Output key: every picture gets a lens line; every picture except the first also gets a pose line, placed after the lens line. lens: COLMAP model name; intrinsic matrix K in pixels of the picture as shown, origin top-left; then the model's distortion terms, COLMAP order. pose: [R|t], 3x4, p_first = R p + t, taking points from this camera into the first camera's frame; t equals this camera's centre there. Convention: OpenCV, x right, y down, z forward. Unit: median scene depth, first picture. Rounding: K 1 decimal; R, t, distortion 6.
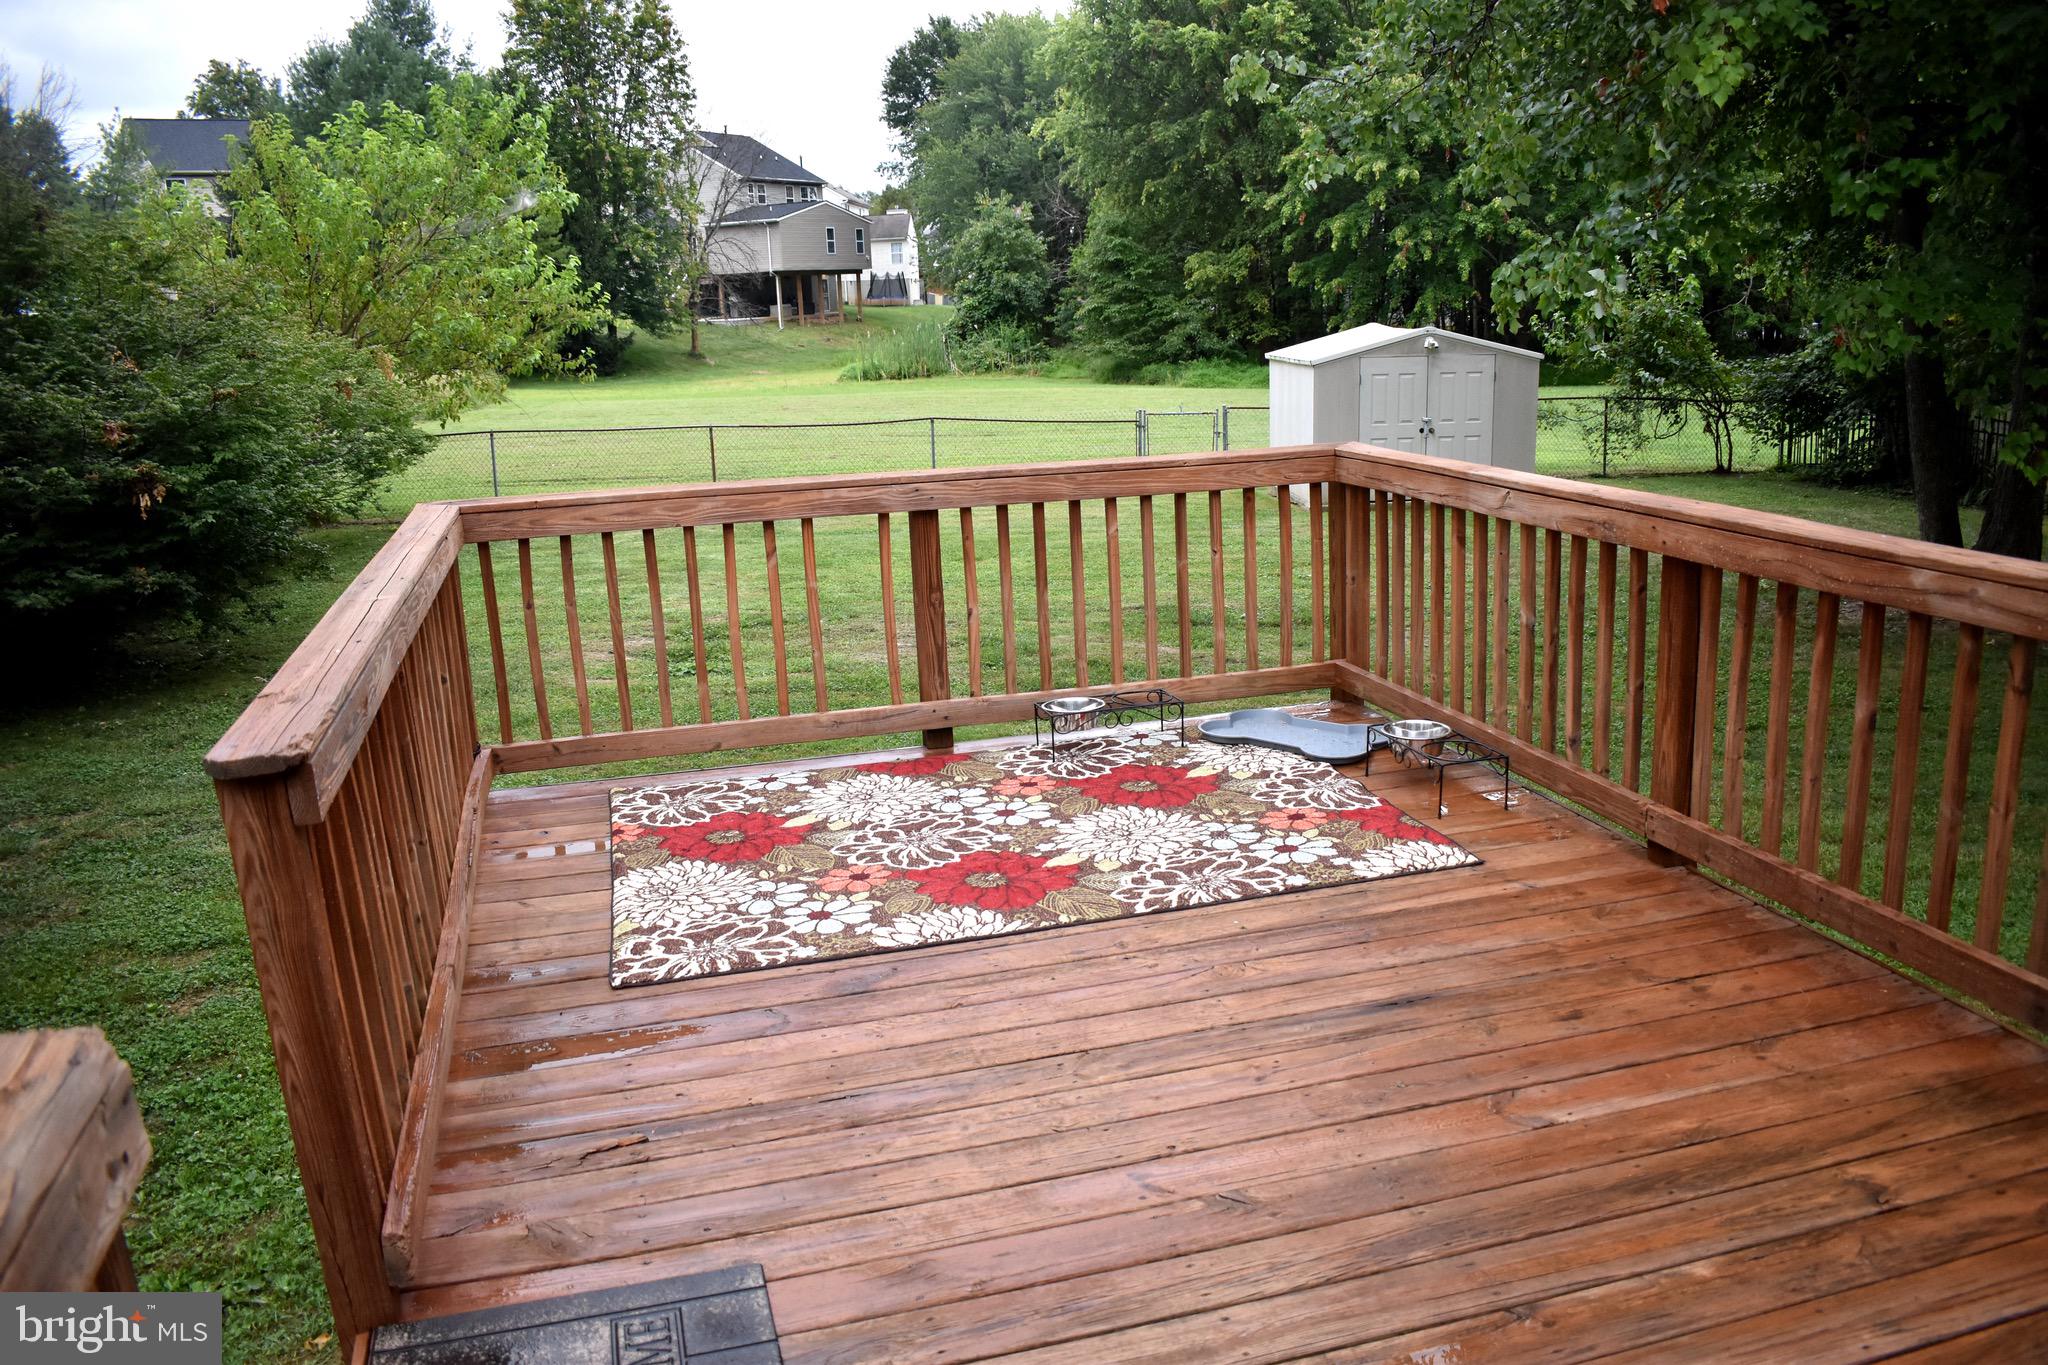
lens RADIAL K [[1598.9, 0, 1029.0], [0, 1598.9, 683.7], [0, 0, 1]] dist [-0.100183, 0.020989]
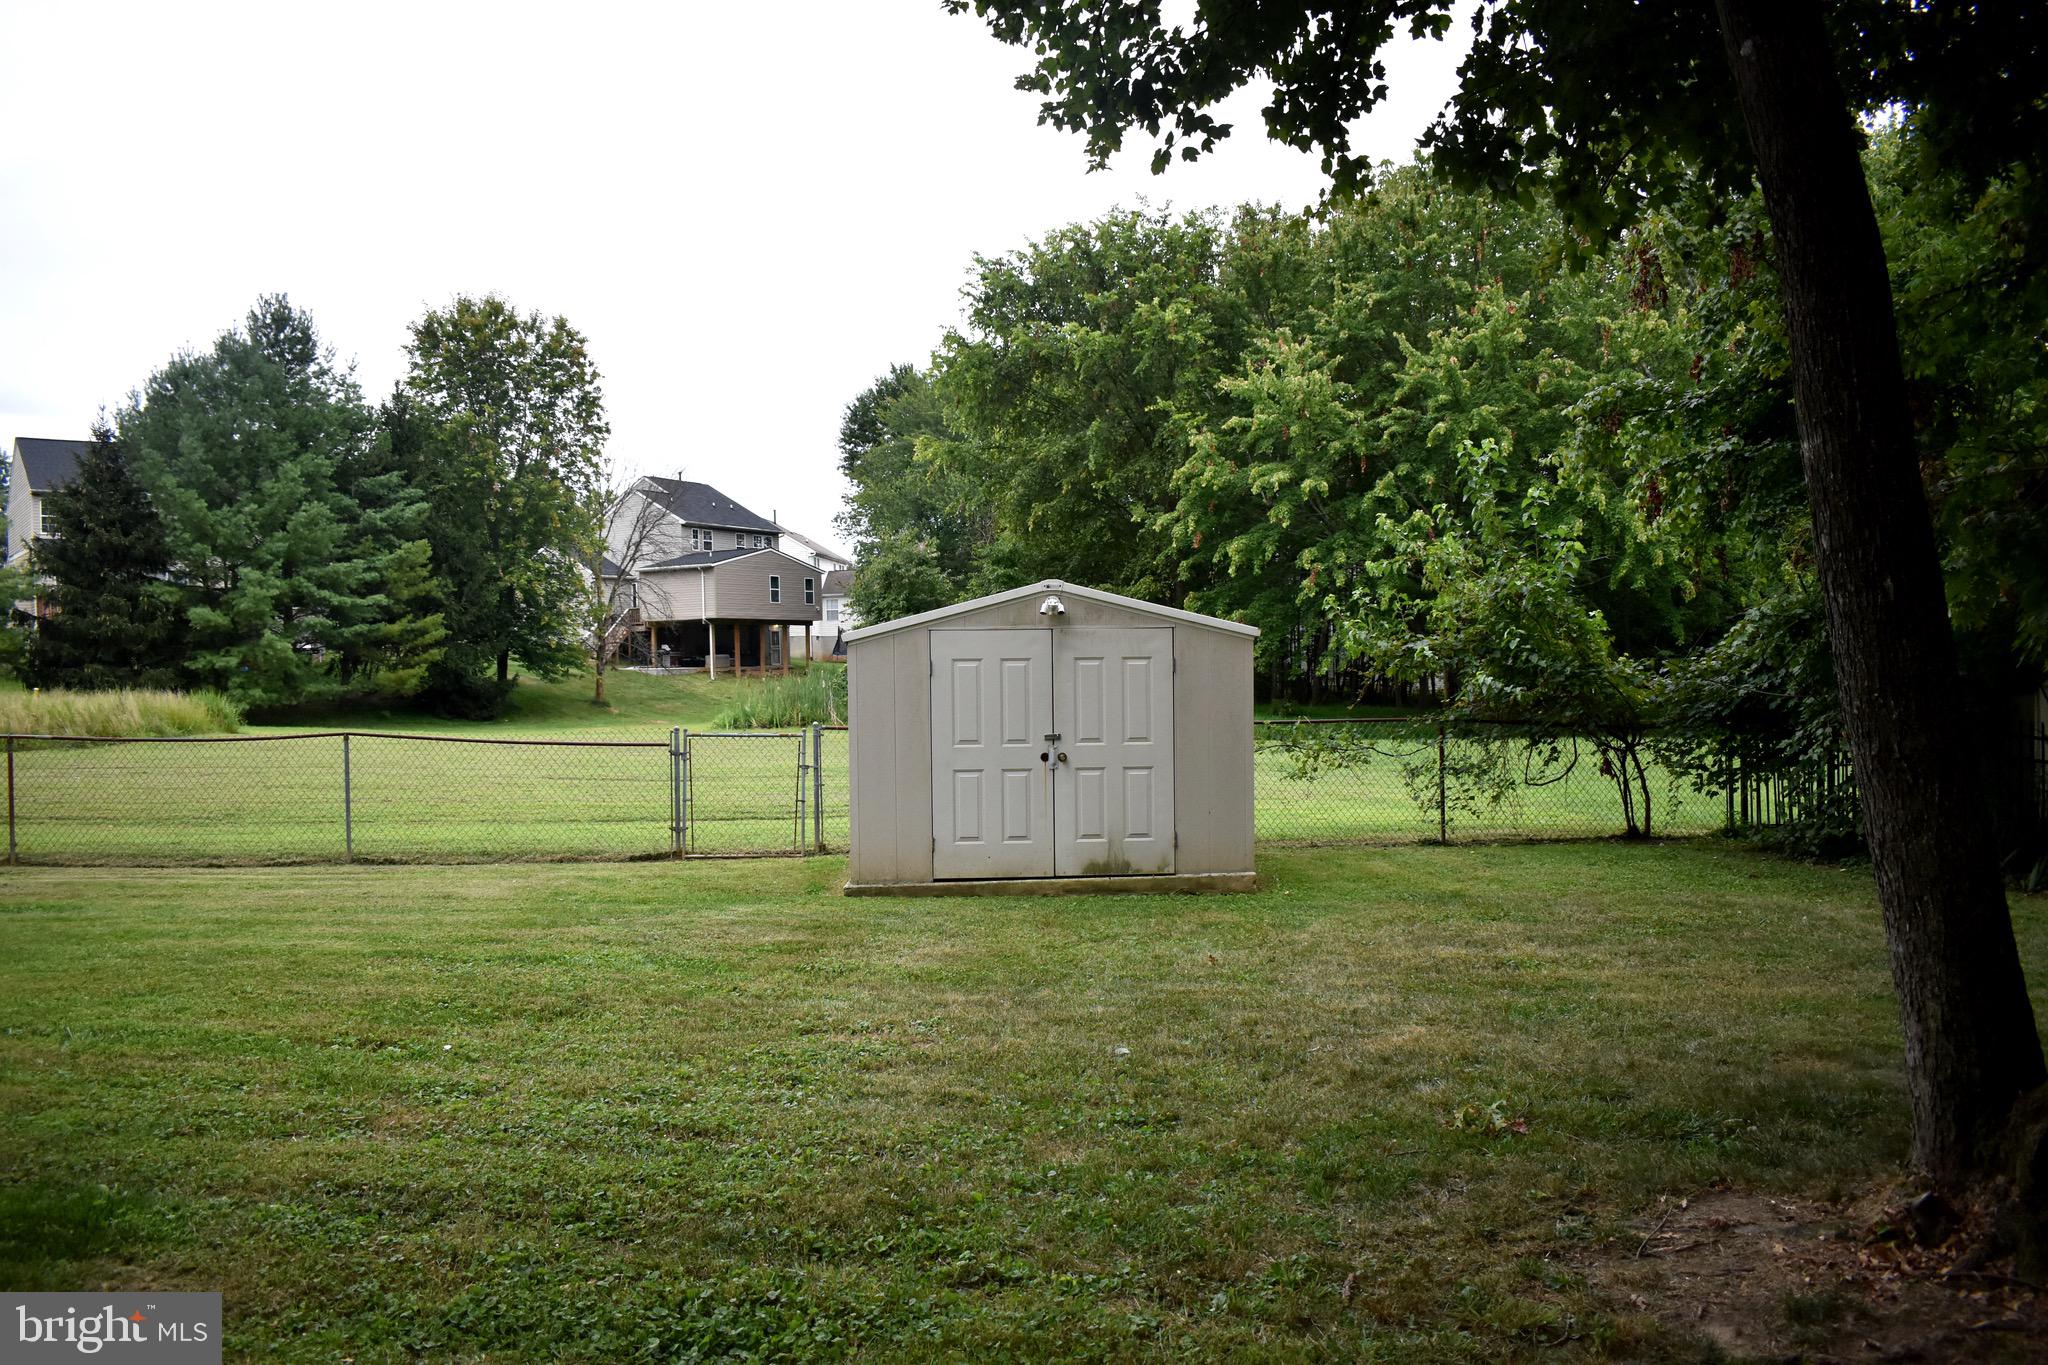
lens RADIAL K [[1598.9, 0, 1024.2], [0, 1598.9, 700.6], [0, 0, 1]] dist [-0.100183, 0.020989]
pose [[0.999242, 0.016304, -0.035351, 0.245109], [-0.023649, 0.975543, -0.218531, -0.049817], [0.030924, 0.219201, 0.975189, 0.405325]]
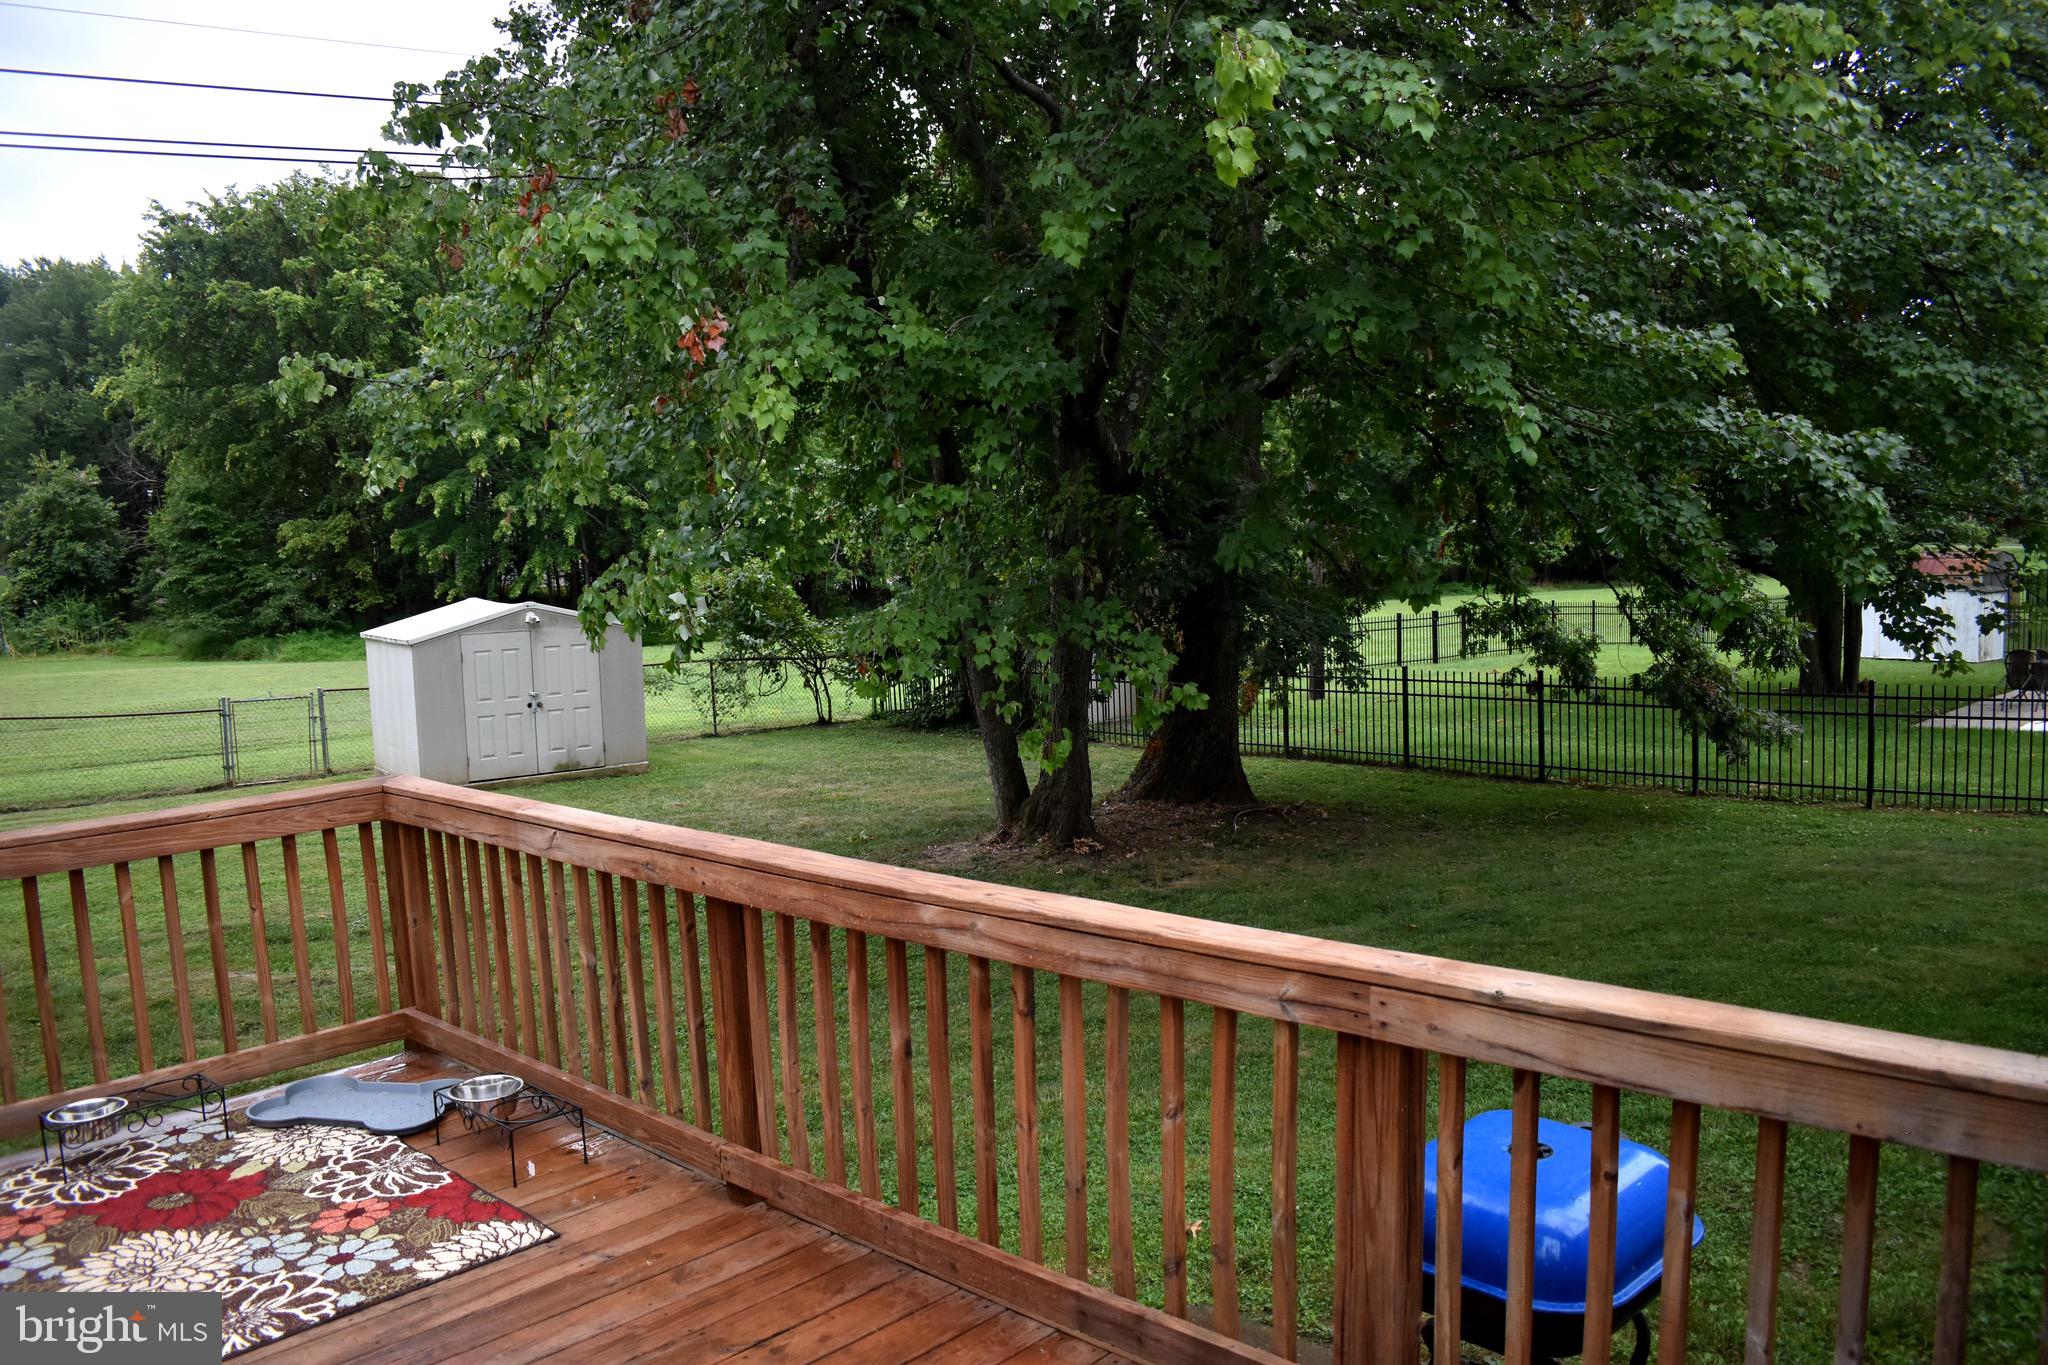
lens RADIAL K [[1598.9, 0, 1028.9], [0, 1598.9, 685.1], [0, 0, 1]] dist [-0.100183, 0.020989]
pose [[0.859559, -0.045437, 0.509013, 0.012845], [0.124762, 0.984558, -0.122797, -0.011364], [-0.495573, 0.169057, 0.851955, 0.002662]]
